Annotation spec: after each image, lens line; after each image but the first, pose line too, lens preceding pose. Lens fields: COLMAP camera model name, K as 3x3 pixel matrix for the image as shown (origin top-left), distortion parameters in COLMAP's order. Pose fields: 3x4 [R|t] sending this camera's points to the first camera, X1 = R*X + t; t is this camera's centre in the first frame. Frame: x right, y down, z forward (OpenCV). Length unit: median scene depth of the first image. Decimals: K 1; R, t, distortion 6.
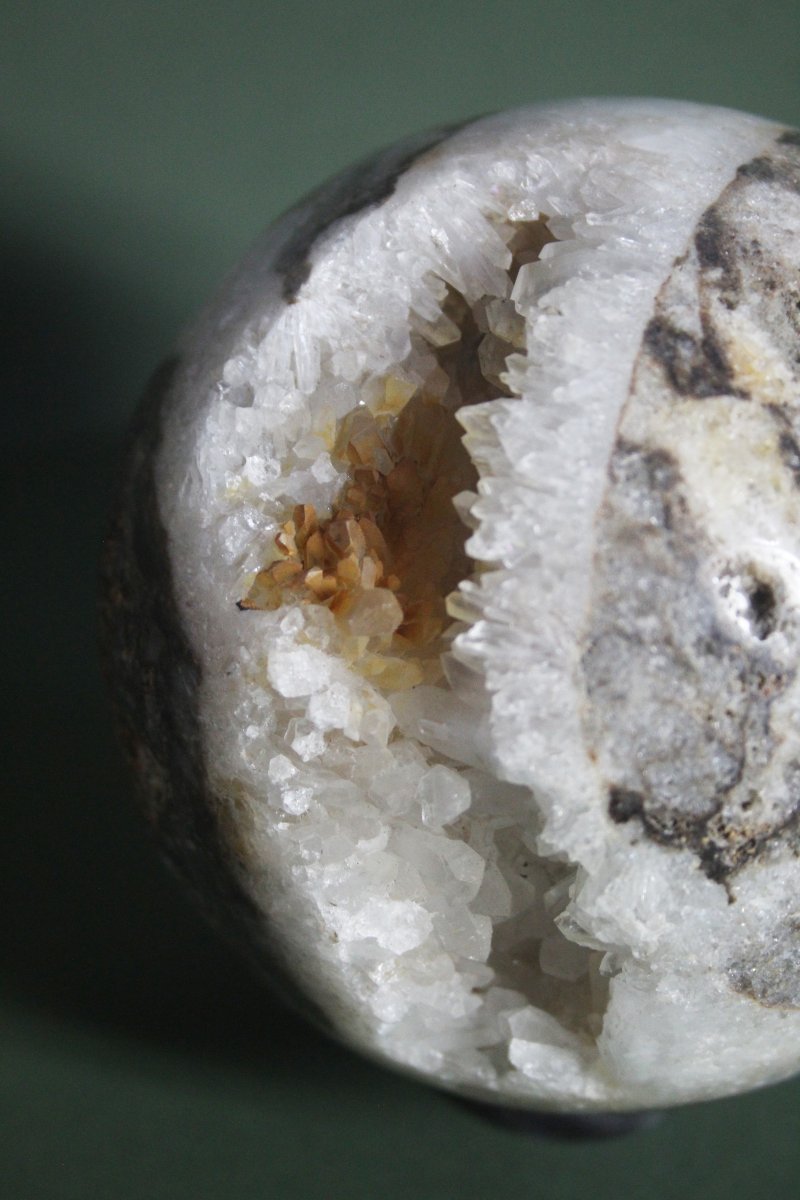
lens RADIAL K [[2751.3, 0, 400.0], [0, 2751.3, 600.0], [0, 0, 1]] dist [-0.030870, -0.542197]
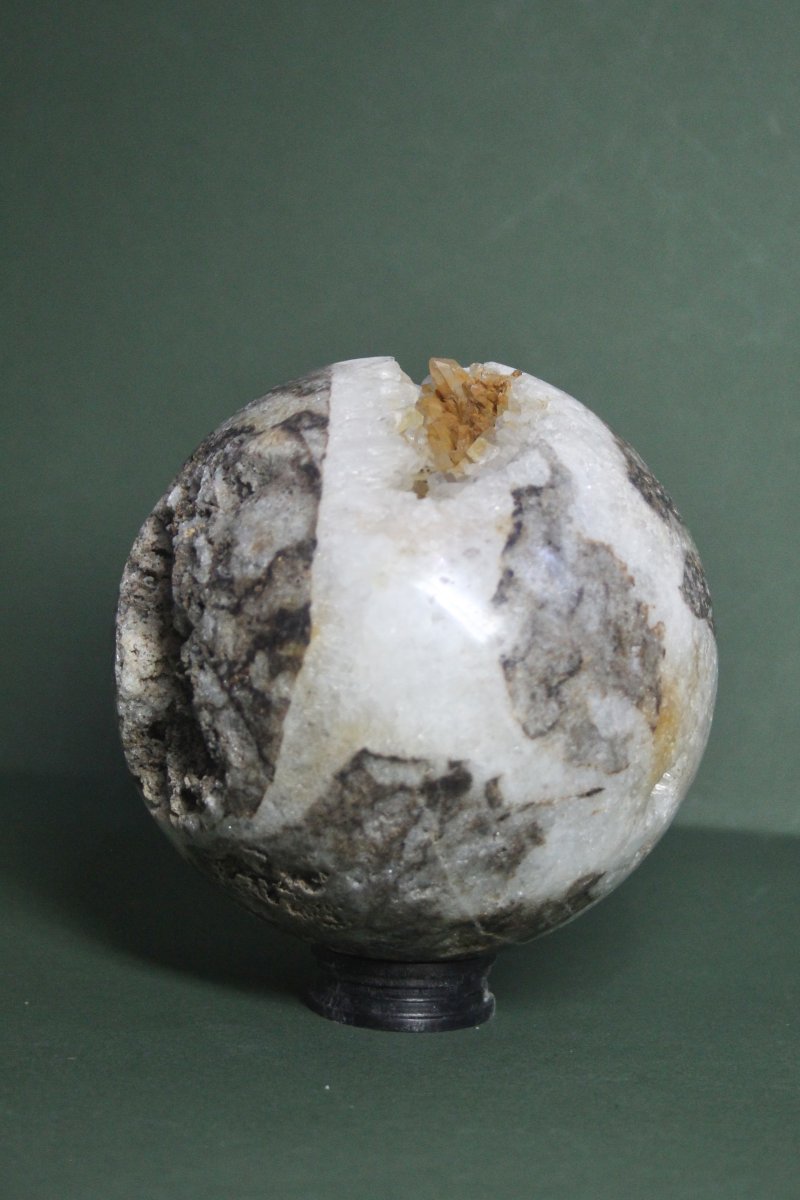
lens RADIAL K [[2751.3, 0, 400.0], [0, 2751.3, 600.0], [0, 0, 1]] dist [-0.030870, -0.542197]
pose [[-0.923076, 0.377181, -0.075270, 0.233722], [-0.140713, -0.149045, 0.978767, -1.980909], [0.357954, 0.914068, 0.190654, 0.774804]]
